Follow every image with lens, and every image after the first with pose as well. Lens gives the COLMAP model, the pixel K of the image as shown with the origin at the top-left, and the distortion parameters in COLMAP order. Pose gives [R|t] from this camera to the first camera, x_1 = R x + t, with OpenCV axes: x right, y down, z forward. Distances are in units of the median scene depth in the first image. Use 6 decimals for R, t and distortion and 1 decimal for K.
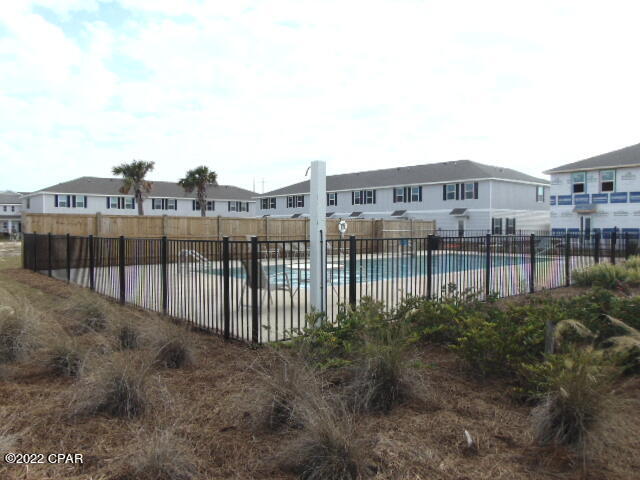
lens RADIAL K [[484.3, 0, 317.6], [0, 484.3, 239.9], [0, 0, 1]] dist [0.044841, 0.037876]
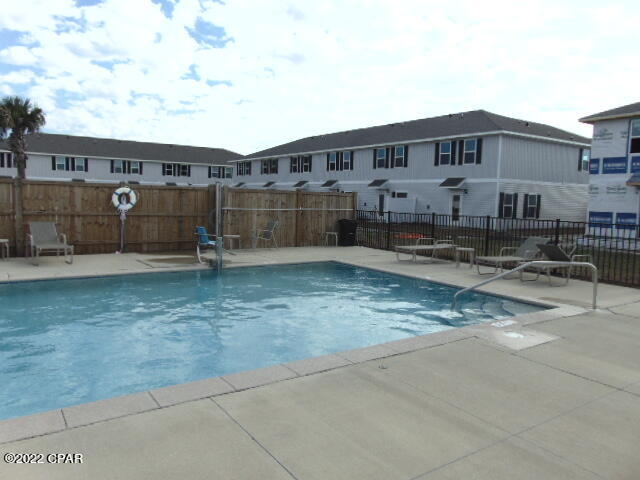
lens RADIAL K [[484.3, 0, 322.3], [0, 484.3, 241.1], [0, 0, 1]] dist [0.044841, 0.037876]
pose [[0.988134, 0.040355, -0.148197, 0.201196], [-0.031329, 0.997538, 0.062744, -0.012623], [0.150364, -0.057357, 0.986965, 0.281429]]
